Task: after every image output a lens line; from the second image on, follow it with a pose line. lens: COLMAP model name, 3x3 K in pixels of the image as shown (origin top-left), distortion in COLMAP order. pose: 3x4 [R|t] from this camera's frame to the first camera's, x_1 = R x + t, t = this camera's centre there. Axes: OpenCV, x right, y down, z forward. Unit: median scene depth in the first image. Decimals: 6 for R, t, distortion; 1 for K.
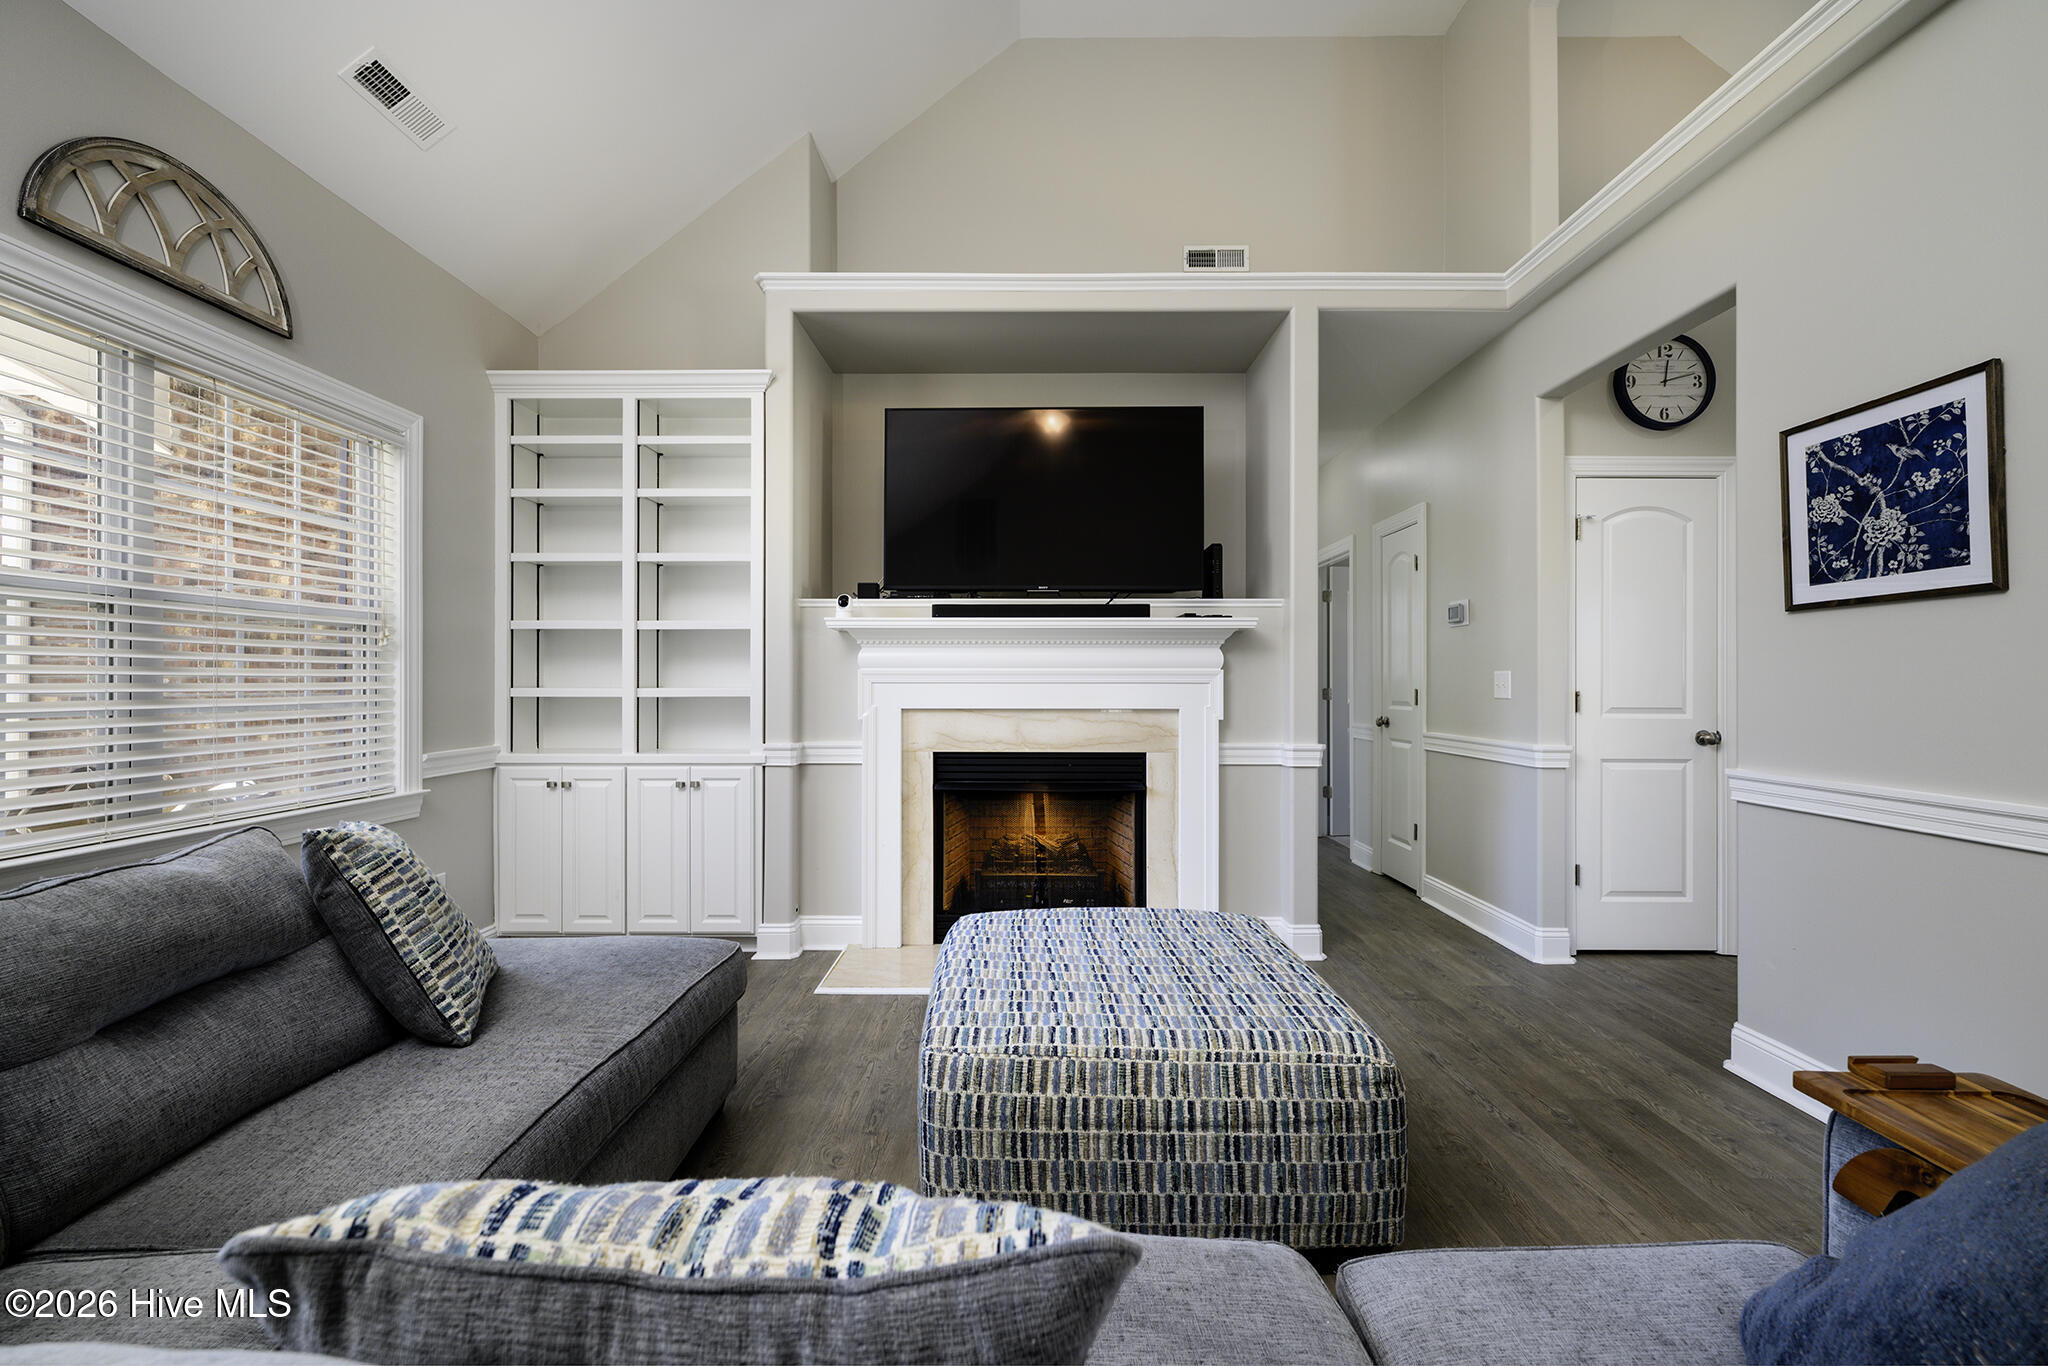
lens RADIAL K [[810.8, 0, 1025.1], [0, 810.8, 679.4], [0, 0, 1]] dist [-0.001008, -0.000238]
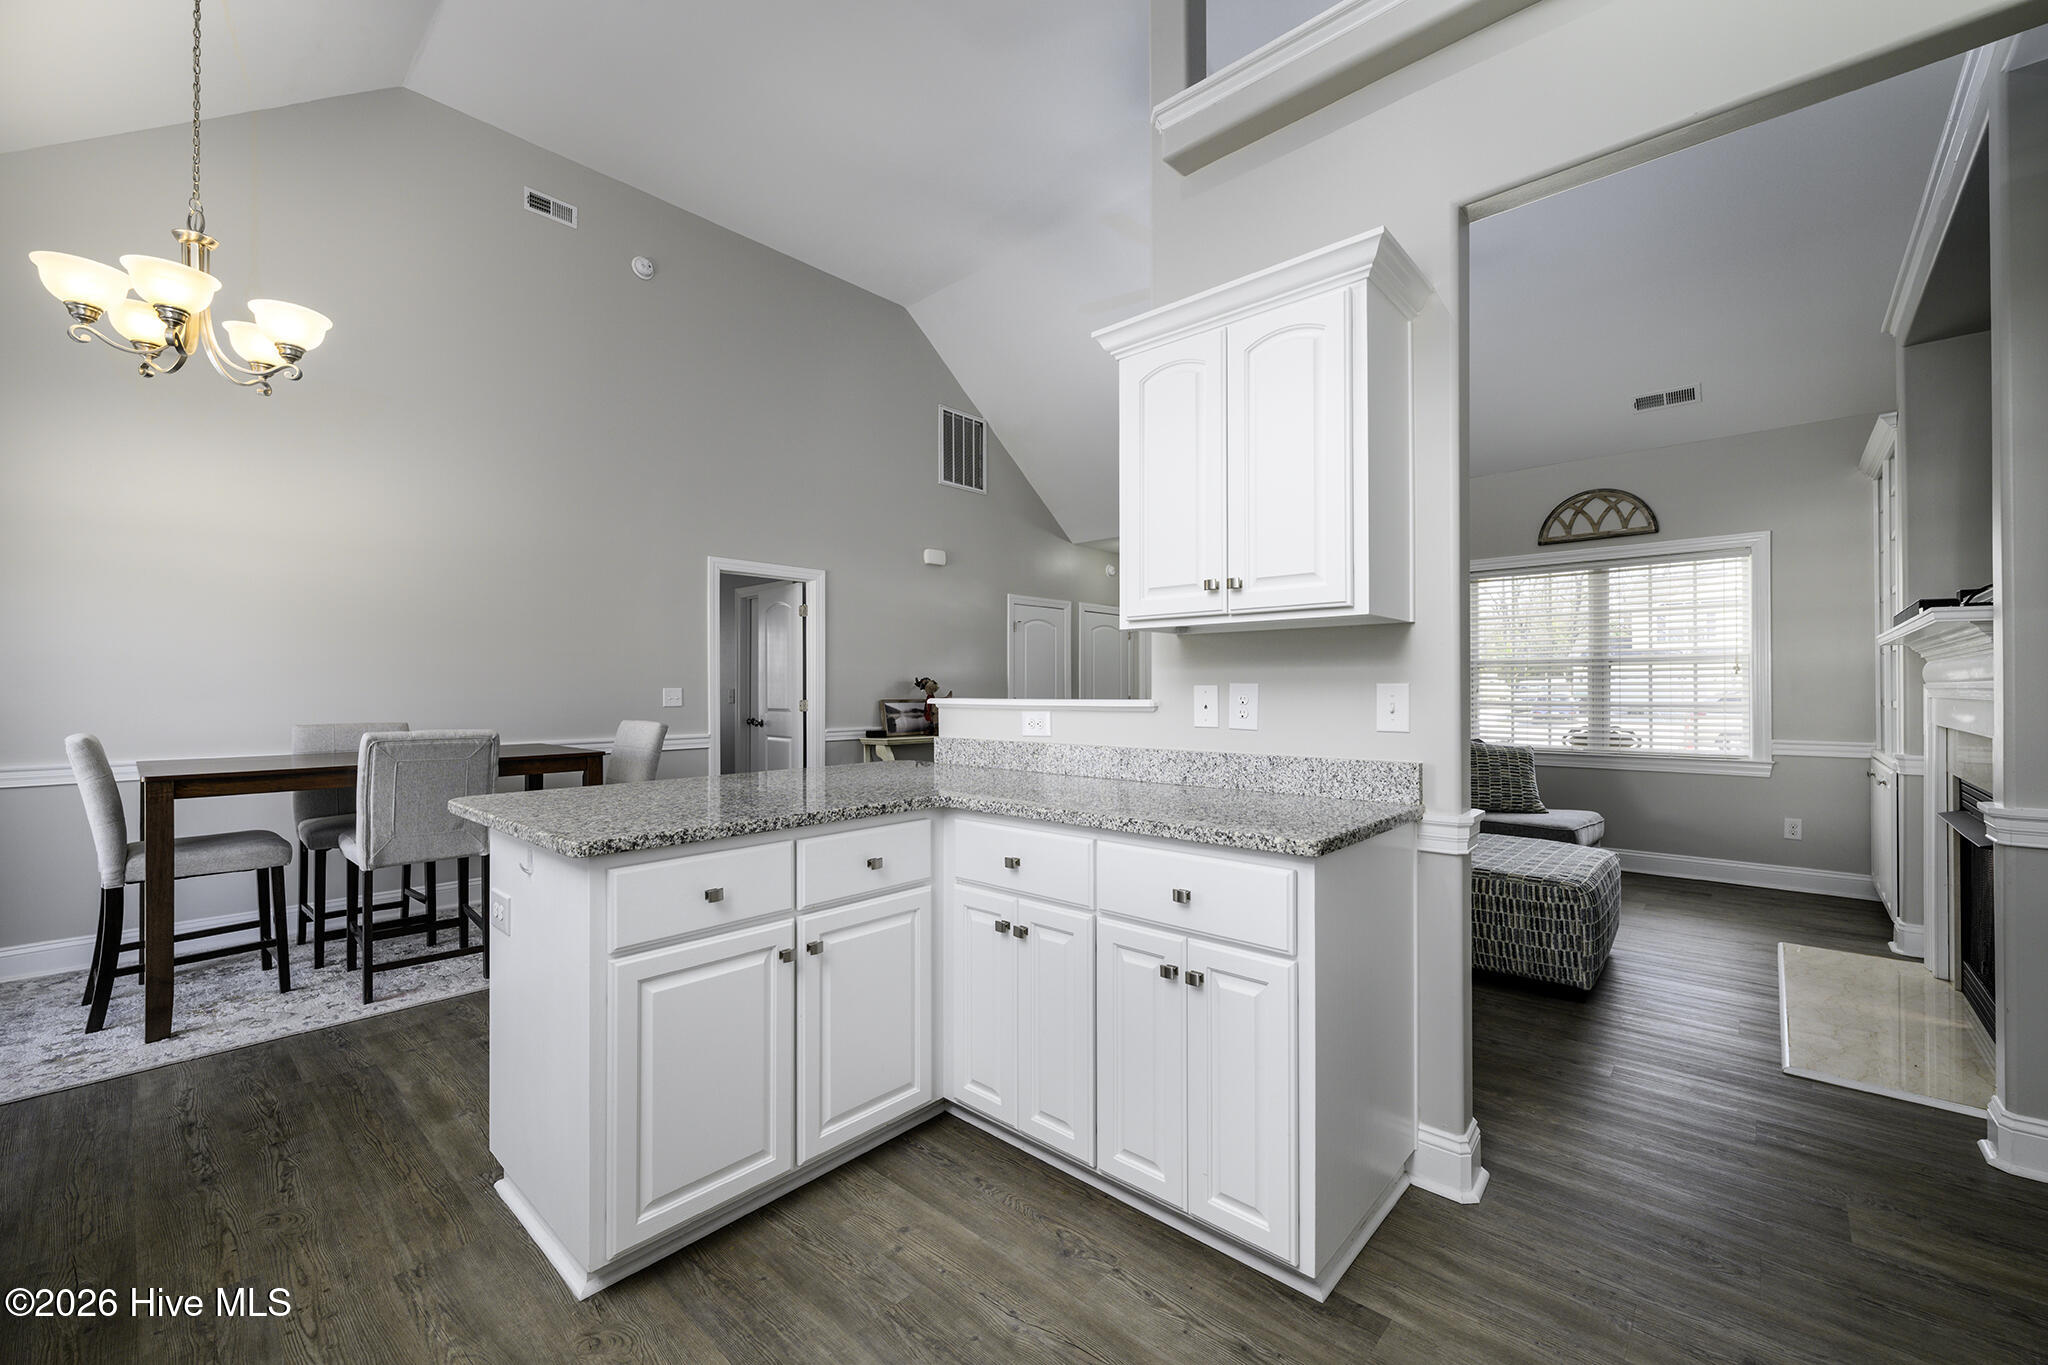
lens RADIAL K [[810.8, 0, 1009.4], [0, 810.8, 694.7], [0, 0, 1]] dist [-0.001008, -0.000238]
pose [[-0.671819, 0.005003, -0.740699, 1.307128], [0.004951, 0.999985, 0.002264, -0.006650], [0.740699, -0.002146, -0.671834, 0.852676]]
